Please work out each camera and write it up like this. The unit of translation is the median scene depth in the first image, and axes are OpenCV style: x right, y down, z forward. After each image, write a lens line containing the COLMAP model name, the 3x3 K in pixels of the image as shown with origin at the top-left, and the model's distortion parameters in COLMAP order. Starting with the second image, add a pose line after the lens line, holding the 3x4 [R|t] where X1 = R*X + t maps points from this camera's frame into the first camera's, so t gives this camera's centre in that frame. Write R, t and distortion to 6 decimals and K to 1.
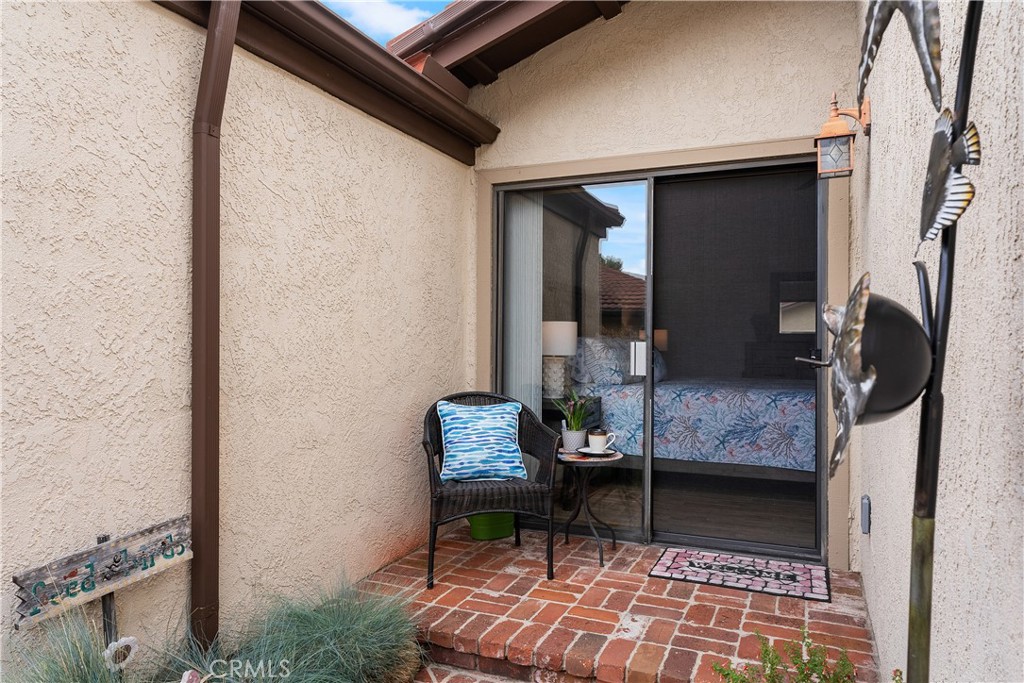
lens RADIAL K [[668.7, 0, 510.1], [0, 668.7, 336.1], [0, 0, 1]] dist [-0.040027, 0.039757]
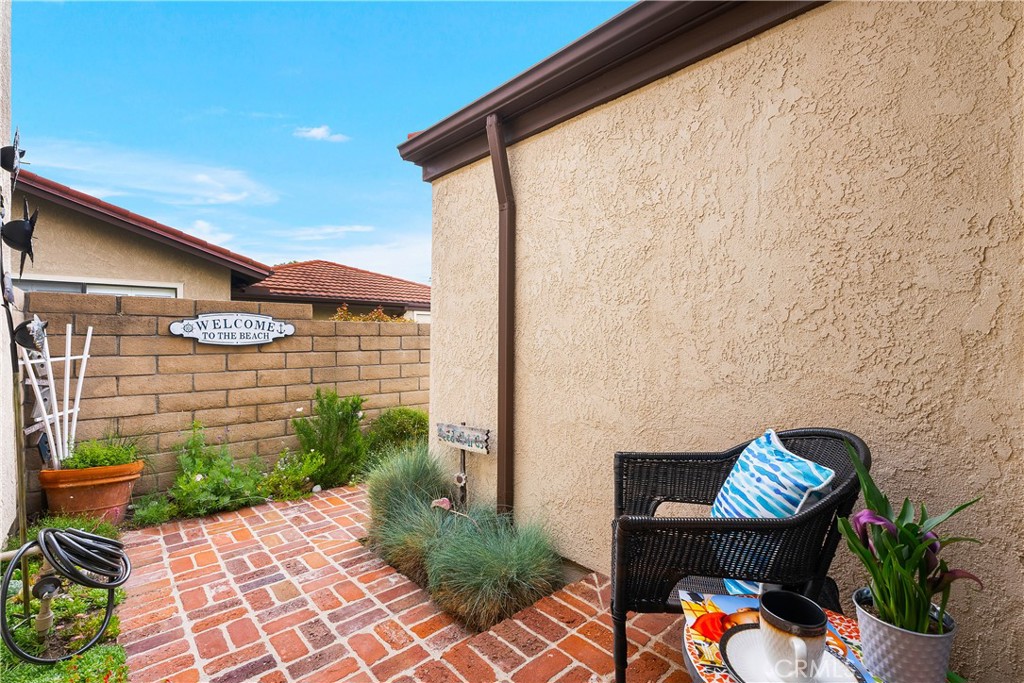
lens RADIAL K [[458.9, 0, 514.2], [0, 458.9, 332.5], [0, 0, 1]] dist [-0.000744, -0.000921]
pose [[-0.401237, -0.006878, -0.915948, 0.507482], [0.004150, 0.999948, -0.009327, 0.014133], [0.915965, -0.007543, -0.401188, 1.267765]]
